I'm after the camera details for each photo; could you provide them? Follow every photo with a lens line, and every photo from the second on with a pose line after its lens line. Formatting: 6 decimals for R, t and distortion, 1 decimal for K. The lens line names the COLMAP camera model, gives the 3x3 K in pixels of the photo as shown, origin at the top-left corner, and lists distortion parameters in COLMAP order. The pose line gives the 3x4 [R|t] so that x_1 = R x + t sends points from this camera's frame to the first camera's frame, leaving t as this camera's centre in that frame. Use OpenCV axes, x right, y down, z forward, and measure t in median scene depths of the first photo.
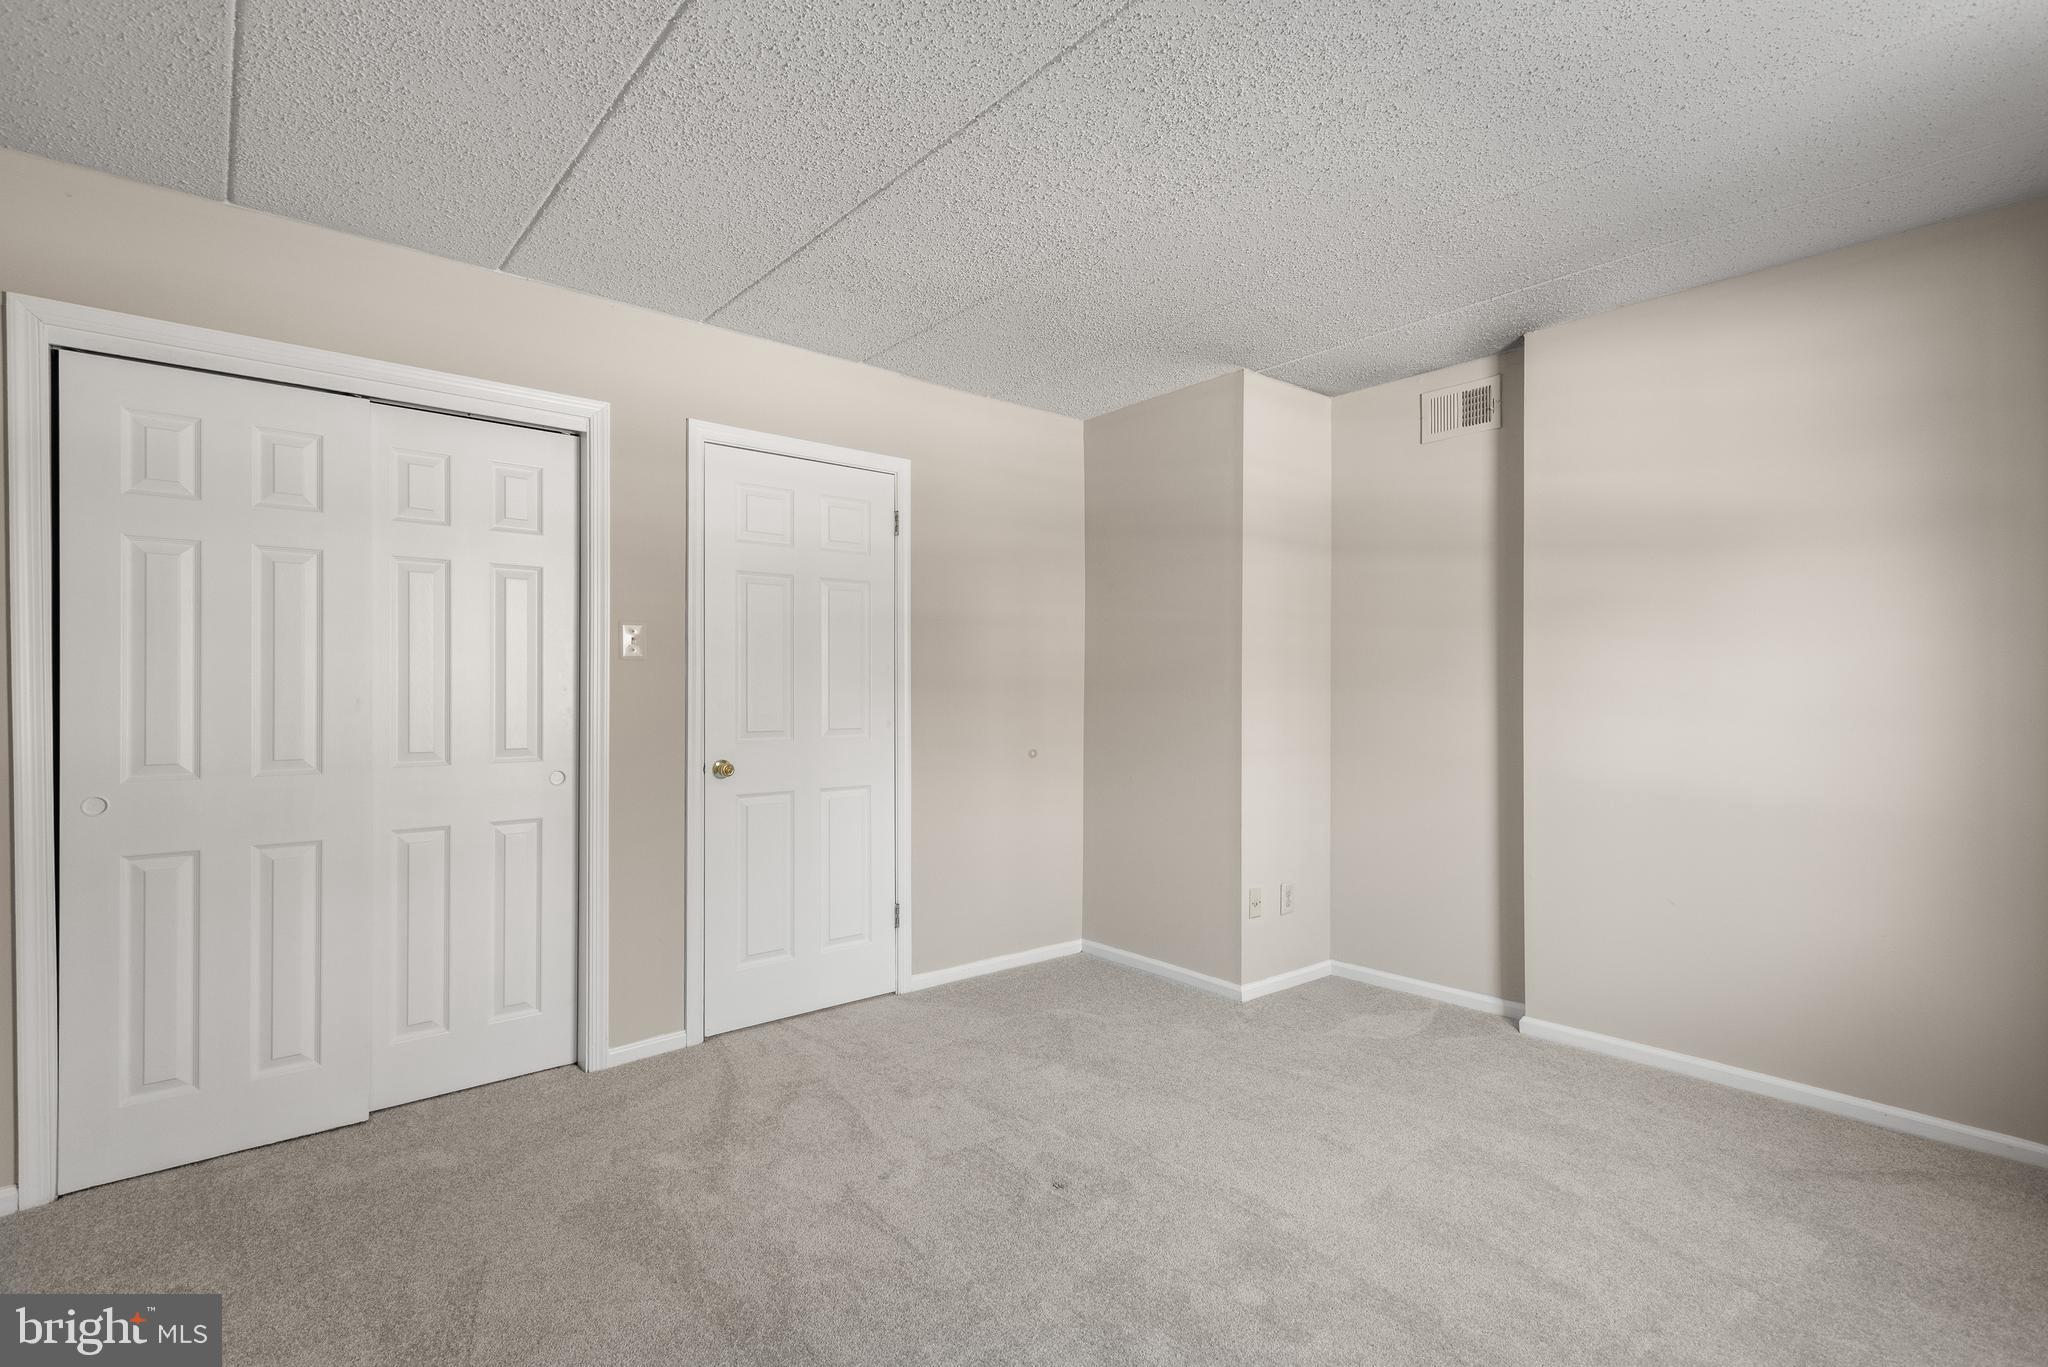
lens RADIAL K [[966.6, 0, 1026.8], [0, 966.6, 696.6], [0, 0, 1]] dist [0.022110, -0.000747]
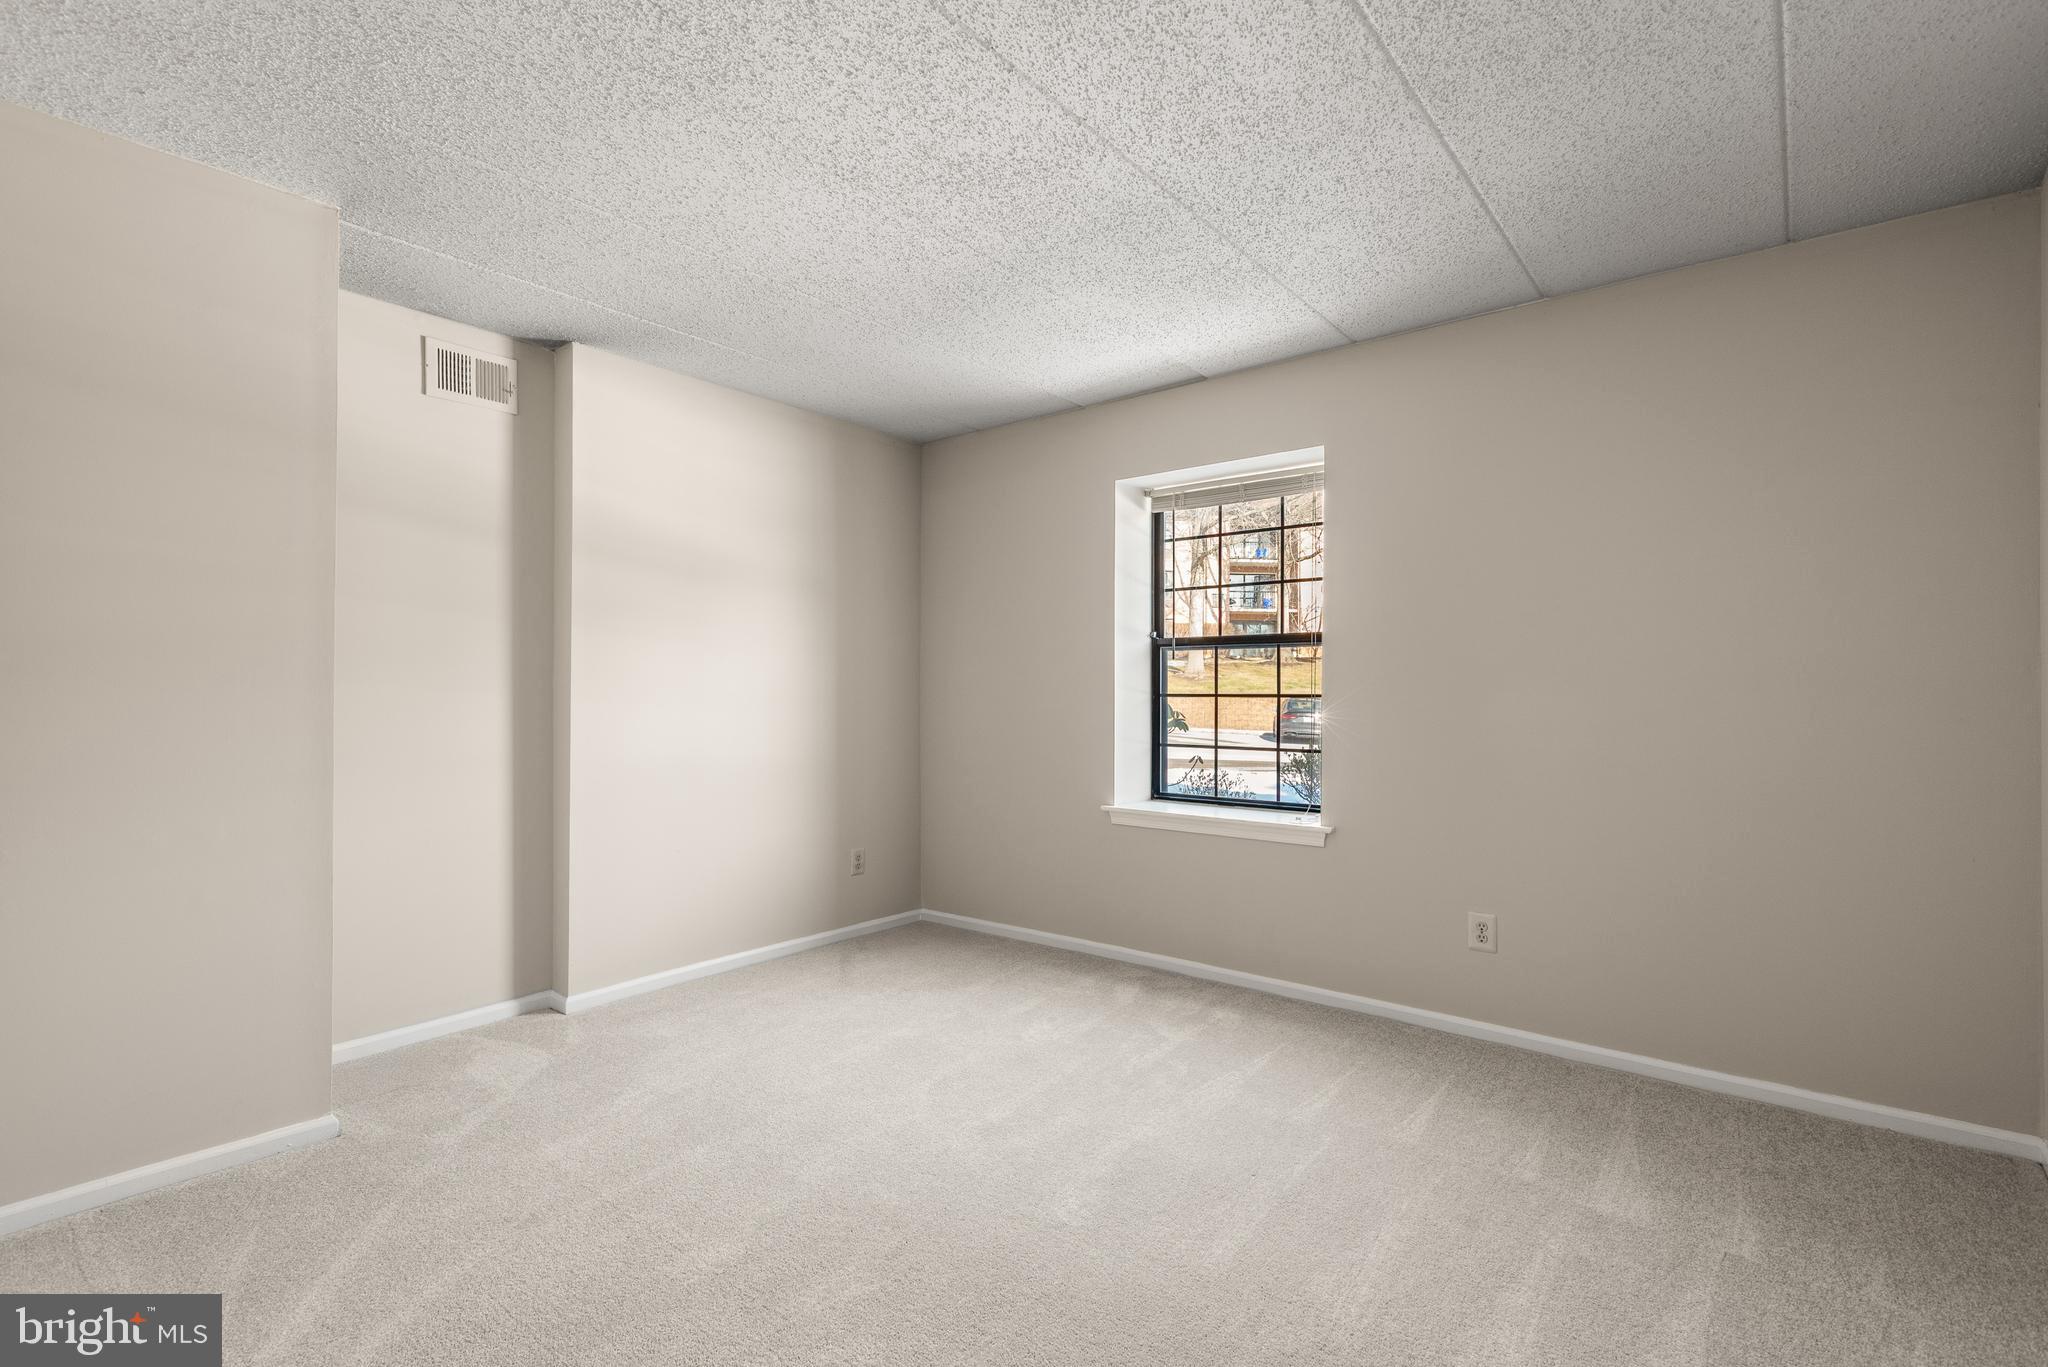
lens RADIAL K [[966.6, 0, 1026.8], [0, 966.6, 696.6], [0, 0, 1]] dist [0.022110, -0.000747]
pose [[-0.191027, -0.006175, 0.981565, -0.571931], [0.004359, 0.999965, 0.007139, 0.002156], [-0.981575, 0.005643, -0.190993, 0.683455]]
